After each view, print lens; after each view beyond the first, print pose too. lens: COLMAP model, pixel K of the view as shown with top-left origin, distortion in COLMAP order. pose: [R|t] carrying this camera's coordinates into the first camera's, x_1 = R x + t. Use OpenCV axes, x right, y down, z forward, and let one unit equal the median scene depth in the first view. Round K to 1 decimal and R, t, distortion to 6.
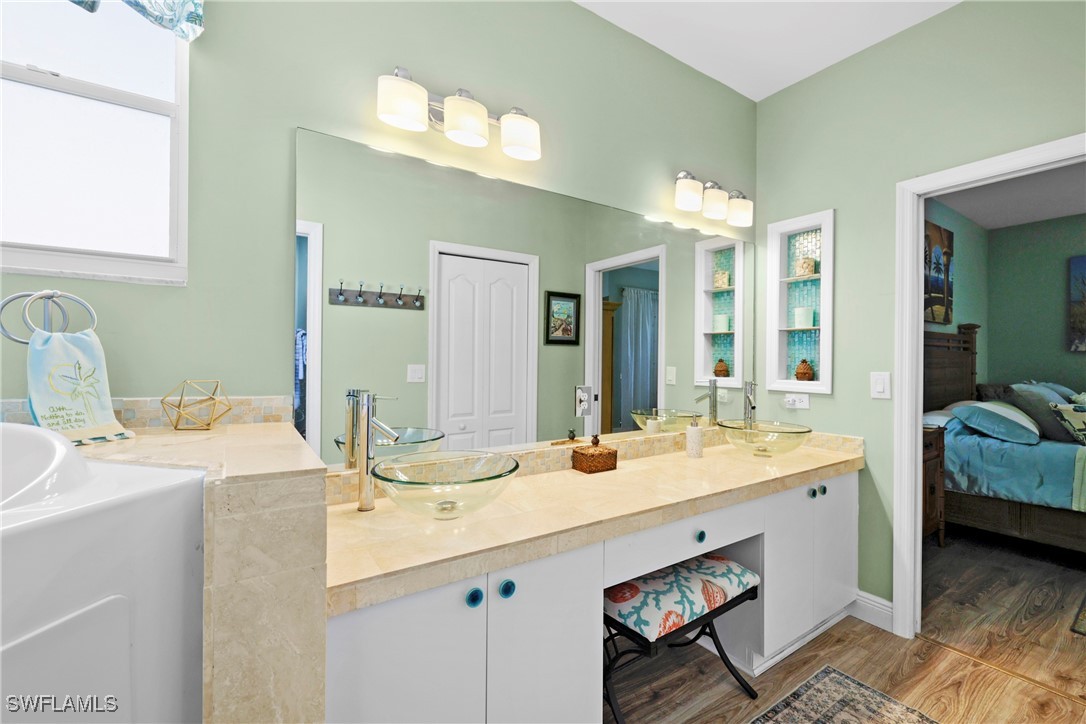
lens RADIAL K [[455.9, 0, 542.2], [0, 455.9, 355.9], [0, 0, 1]] dist [-0.000816, 0.000453]
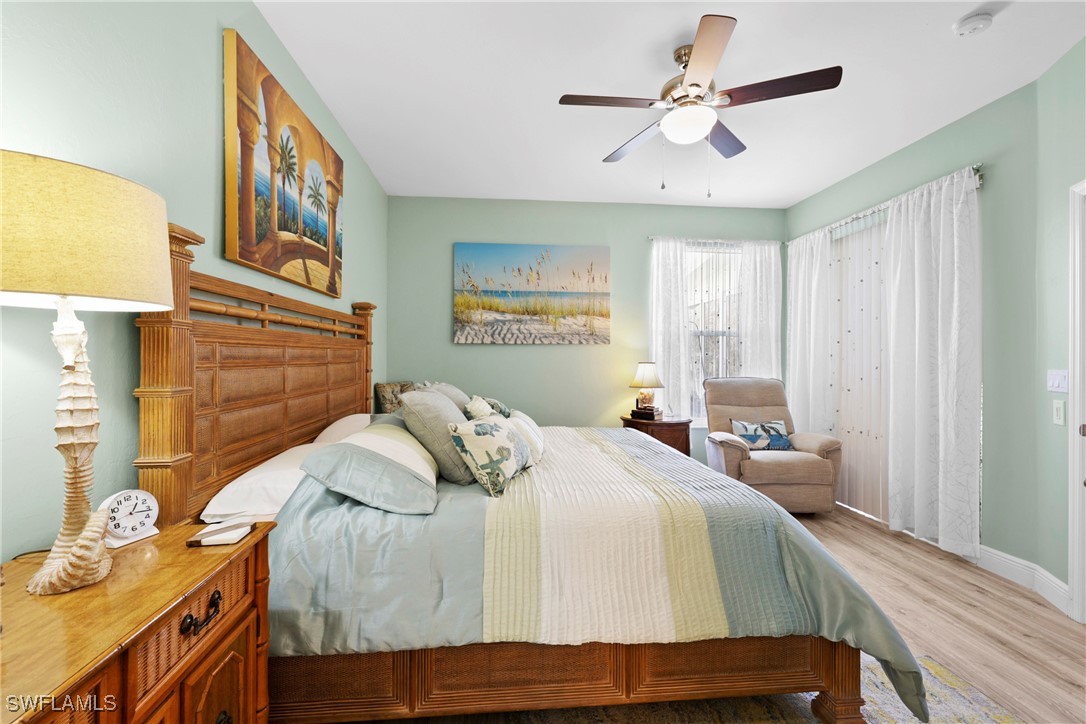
lens RADIAL K [[455.9, 0, 542.2], [0, 455.9, 355.9], [0, 0, 1]] dist [-0.000816, 0.000453]
pose [[0.473534, -0.004193, 0.880766, 0.613023], [-0.005662, 0.999954, 0.007804, 0.010223], [-0.880757, -0.008683, 0.473488, 0.577156]]
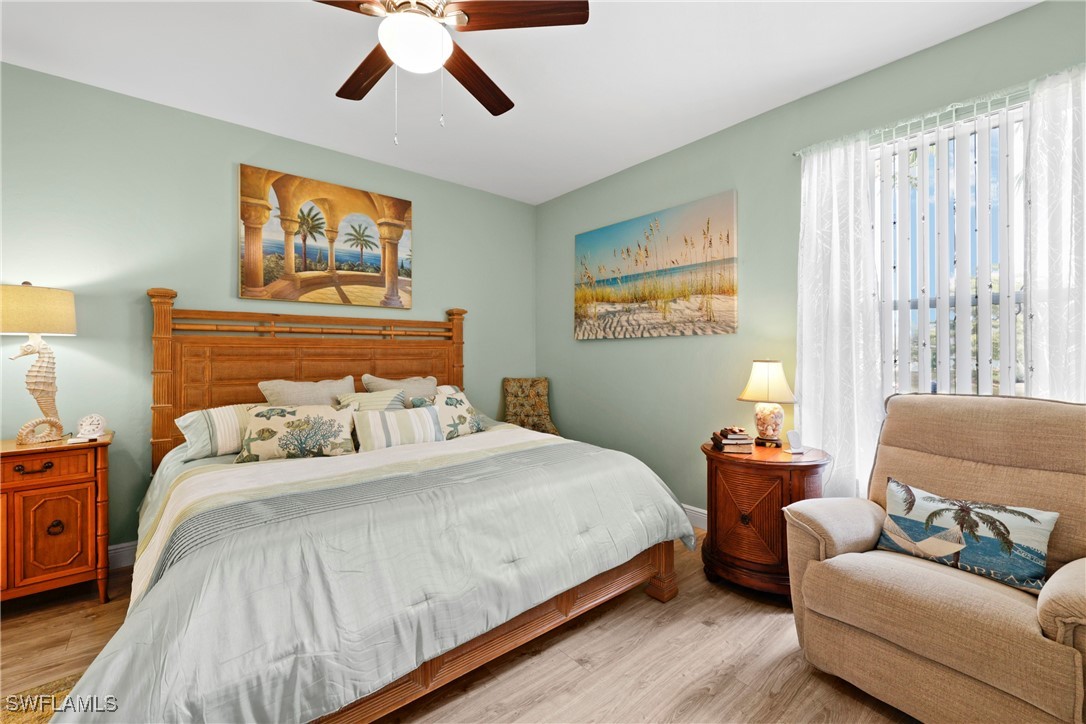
lens RADIAL K [[455.9, 0, 542.2], [0, 455.9, 355.9], [0, 0, 1]] dist [-0.000816, 0.000453]
pose [[0.994257, -0.010534, 0.106495, 1.427314], [0.009555, 0.999907, 0.009700, 0.017410], [-0.106587, -0.008627, 0.994266, 0.168427]]
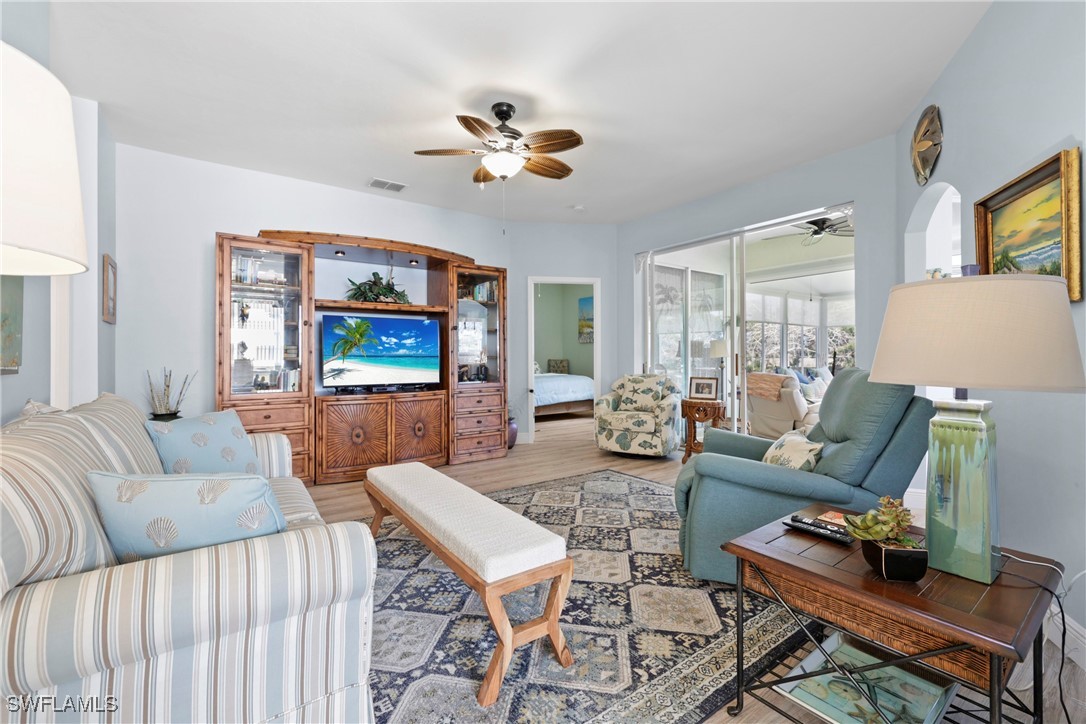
lens RADIAL K [[455.9, 0, 542.2], [0, 455.9, 355.9], [0, 0, 1]] dist [-0.000816, 0.000453]
pose [[0.999071, -0.013203, 0.041034, 1.282062], [0.012960, 0.999897, 0.006181, 0.052374], [-0.041111, -0.005643, 0.999139, -1.633130]]
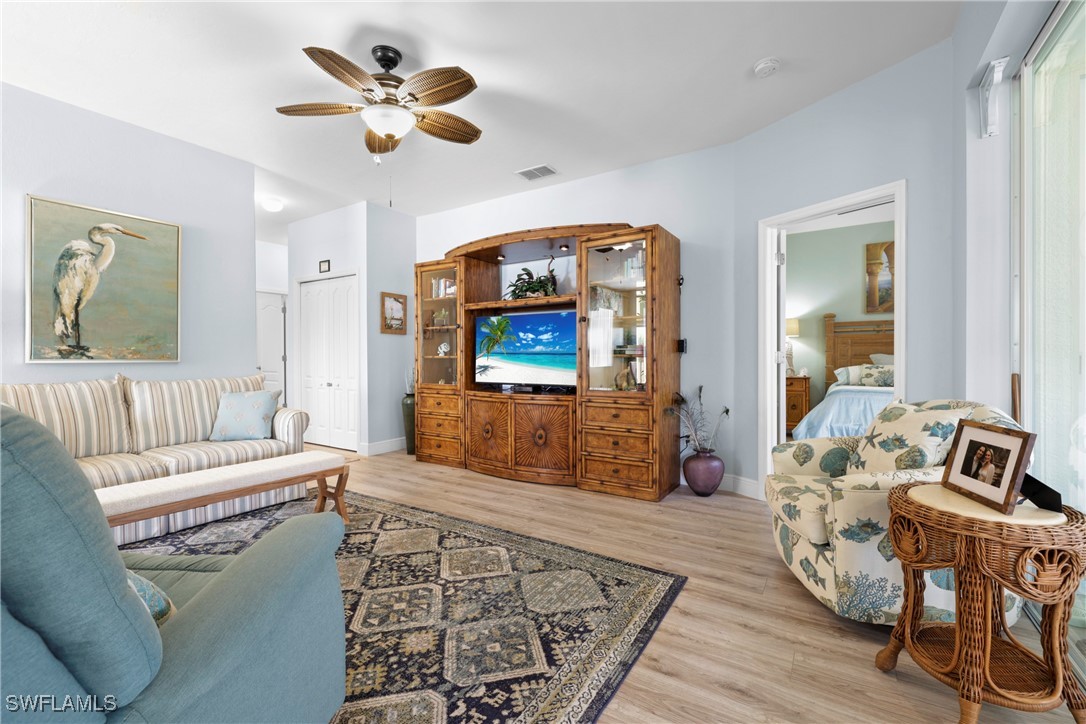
lens RADIAL K [[469.9, 0, 540.7], [0, 469.9, 354.7], [0, 0, 1]] dist [-0.000027, 0.000325]
pose [[0.401184, -0.011563, -0.915924, 2.094543], [0.007217, 0.999929, -0.009462, 0.072219], [0.915969, -0.002814, 0.401240, -0.759771]]
